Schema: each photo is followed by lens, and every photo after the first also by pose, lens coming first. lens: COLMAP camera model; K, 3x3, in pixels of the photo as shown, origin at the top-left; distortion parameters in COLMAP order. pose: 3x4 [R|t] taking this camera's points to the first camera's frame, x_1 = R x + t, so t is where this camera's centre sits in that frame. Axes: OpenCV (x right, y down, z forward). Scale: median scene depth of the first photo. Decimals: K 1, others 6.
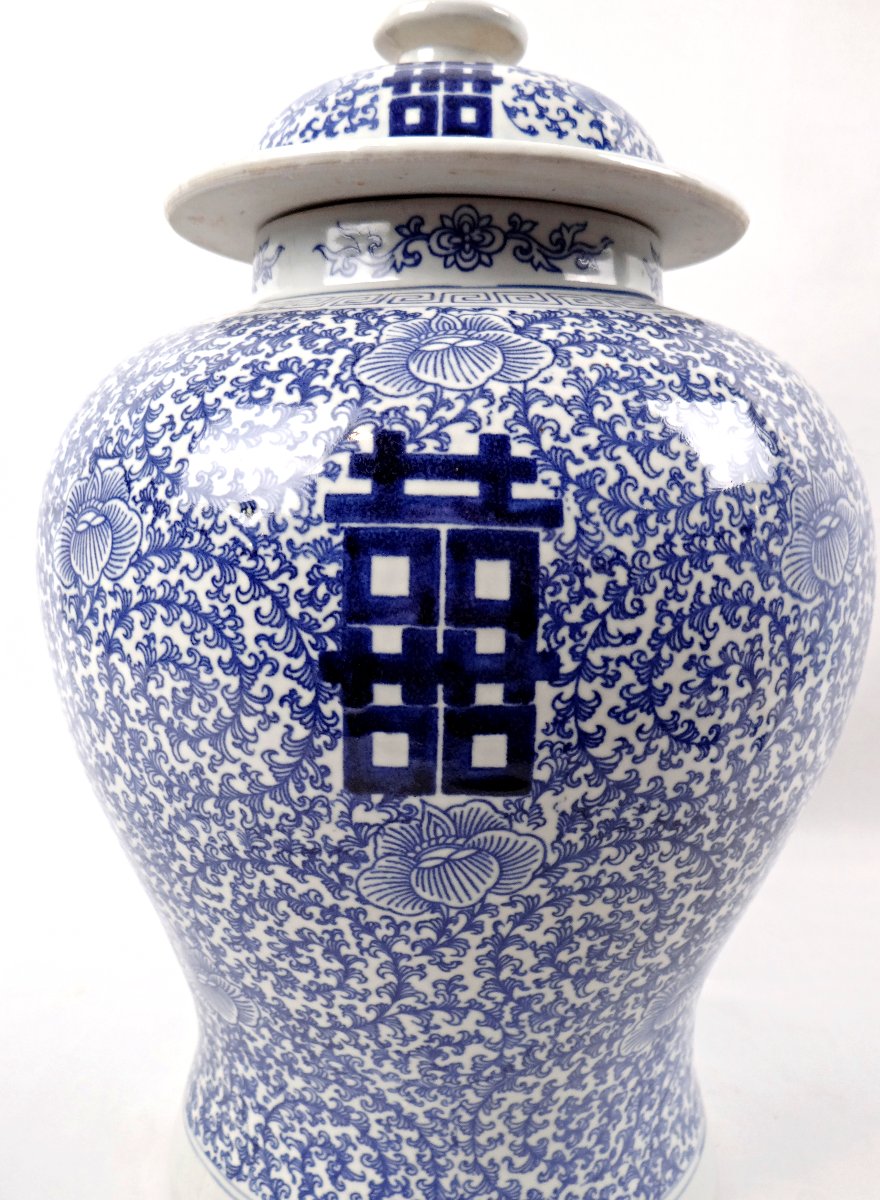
lens RADIAL K [[1000.6, 0, 412.5], [0, 1000.6, 595.8], [0, 0, 1]] dist [0.017008, -0.023804]
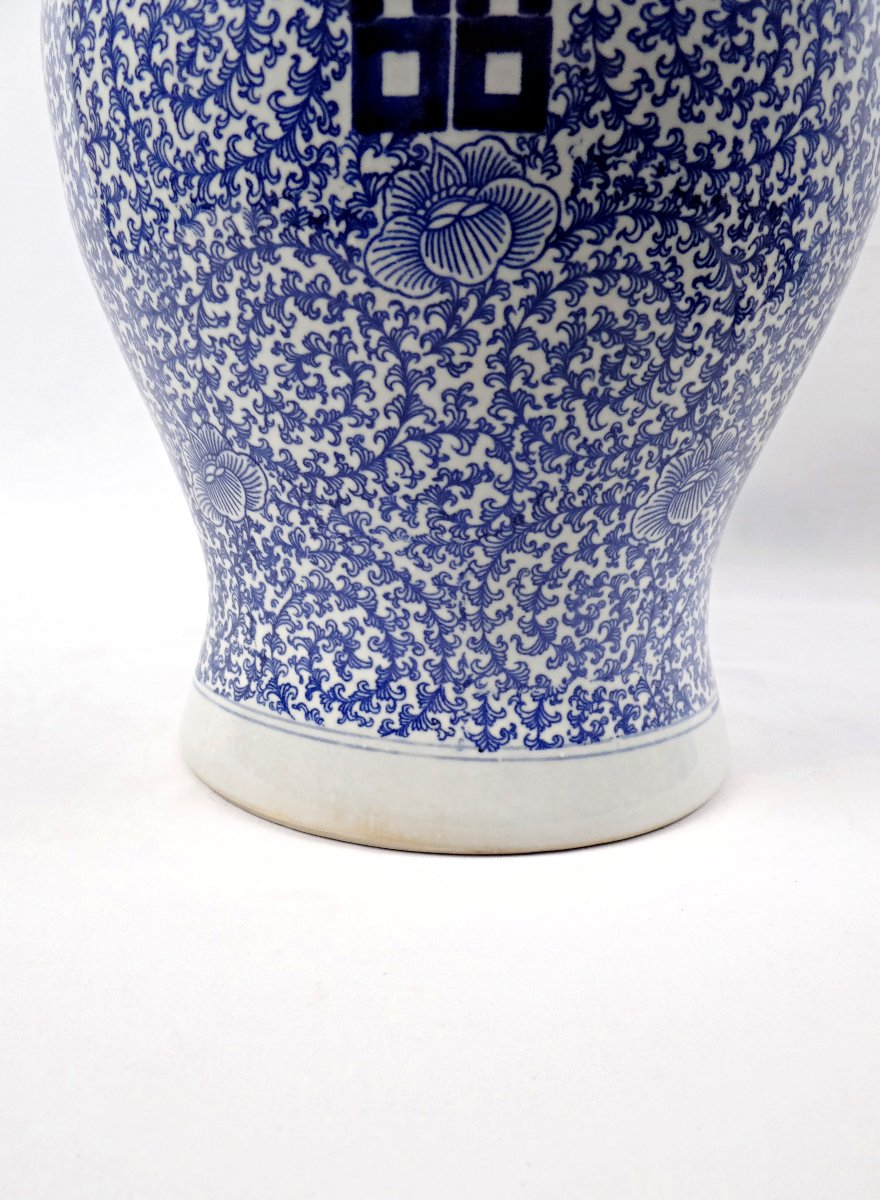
lens RADIAL K [[1000.6, 0, 411.3], [0, 1000.6, 600.9], [0, 0, 1]] dist [0.017008, -0.023804]
pose [[0.999706, 0.012128, -0.021003, 0.014100], [-0.011464, 0.999440, 0.031442, 0.593474], [0.021372, -0.031191, 0.999285, 0.016190]]
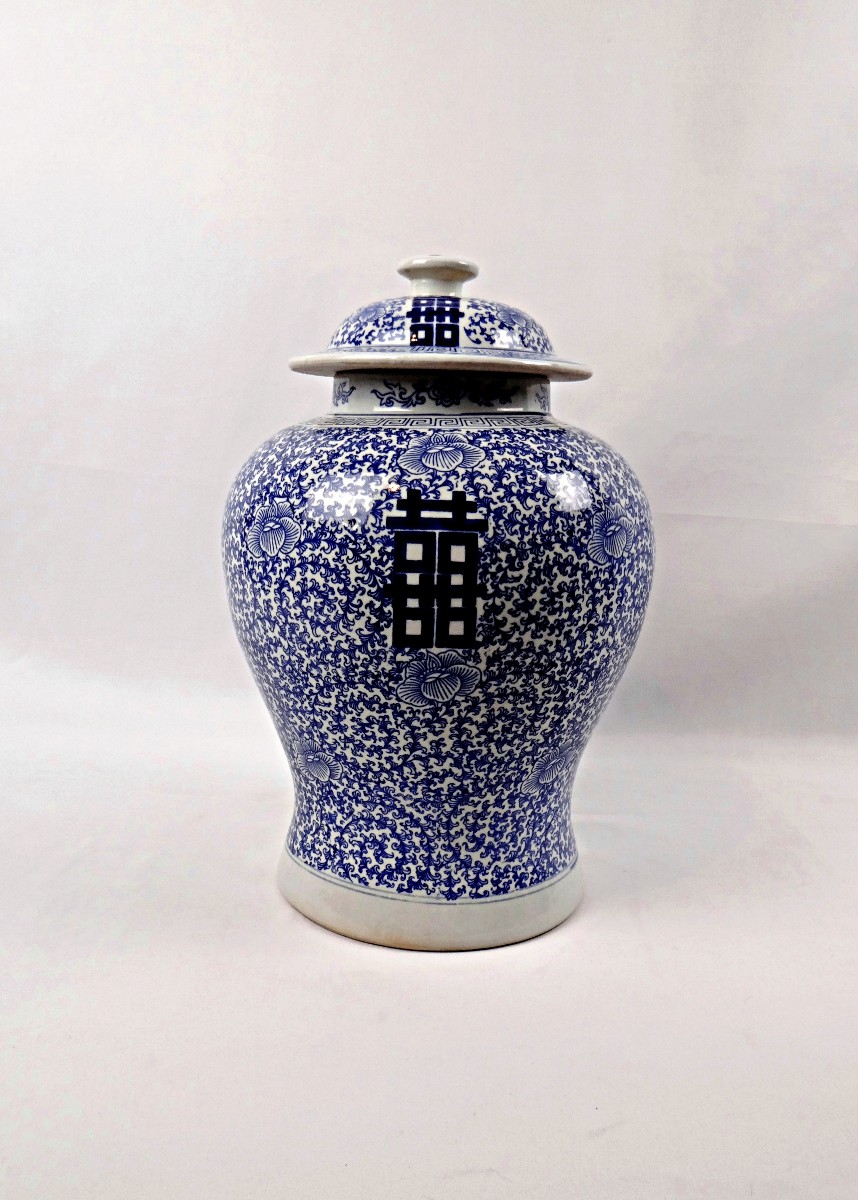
lens RADIAL K [[1123.8, 0, 372.6], [0, 1123.8, 592.3], [0, 0, 1]] dist [-0.002761, 0.000000]
pose [[0.999987, 0.003640, -0.003694, -0.100609], [-0.003622, 0.999982, 0.004790, 0.057289], [0.003711, -0.004777, 0.999982, -1.495386]]
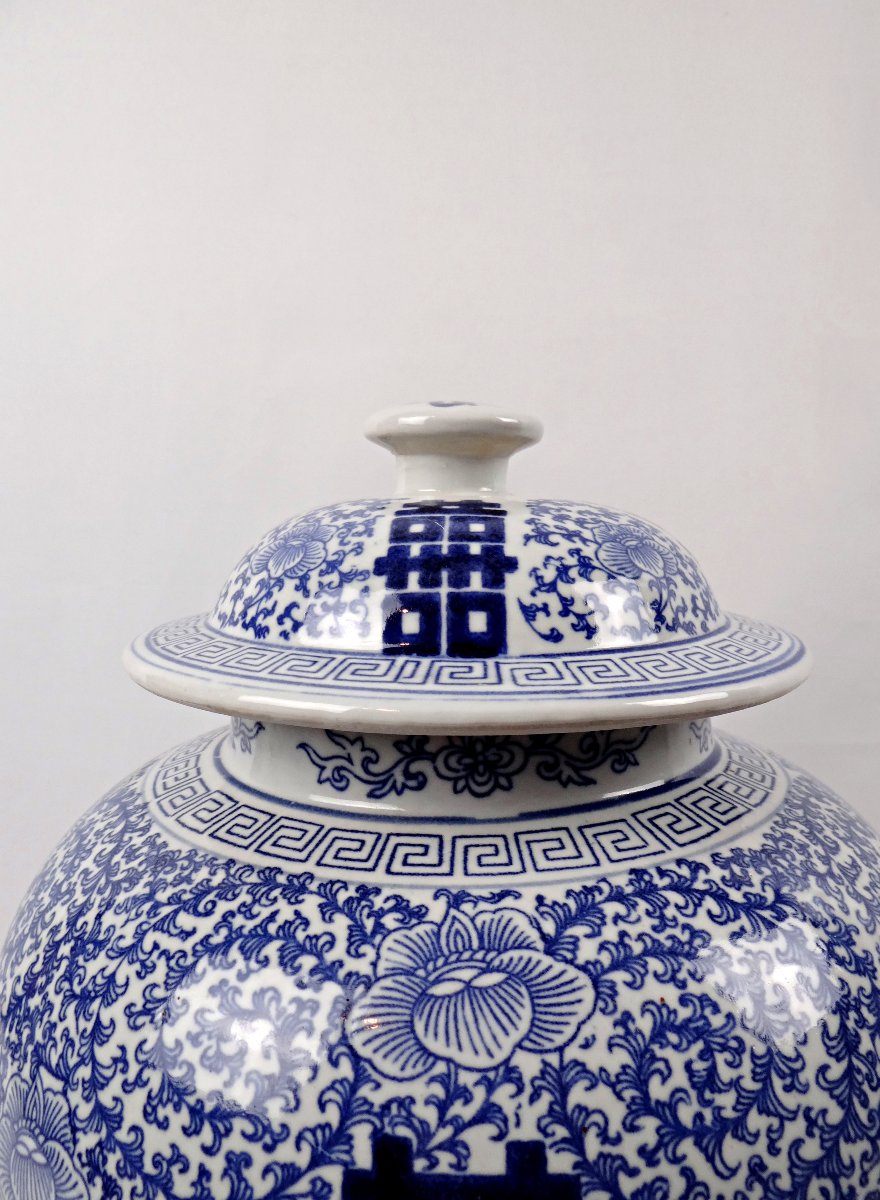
lens RADIAL K [[1000.6, 0, 413.9], [0, 1000.6, 599.7], [0, 0, 1]] dist [0.017008, -0.023804]
pose [[0.999505, -0.028387, -0.013539, 0.015952], [0.028193, 0.999500, -0.014330, -0.532539], [0.013939, 0.013941, 0.999806, 0.188887]]
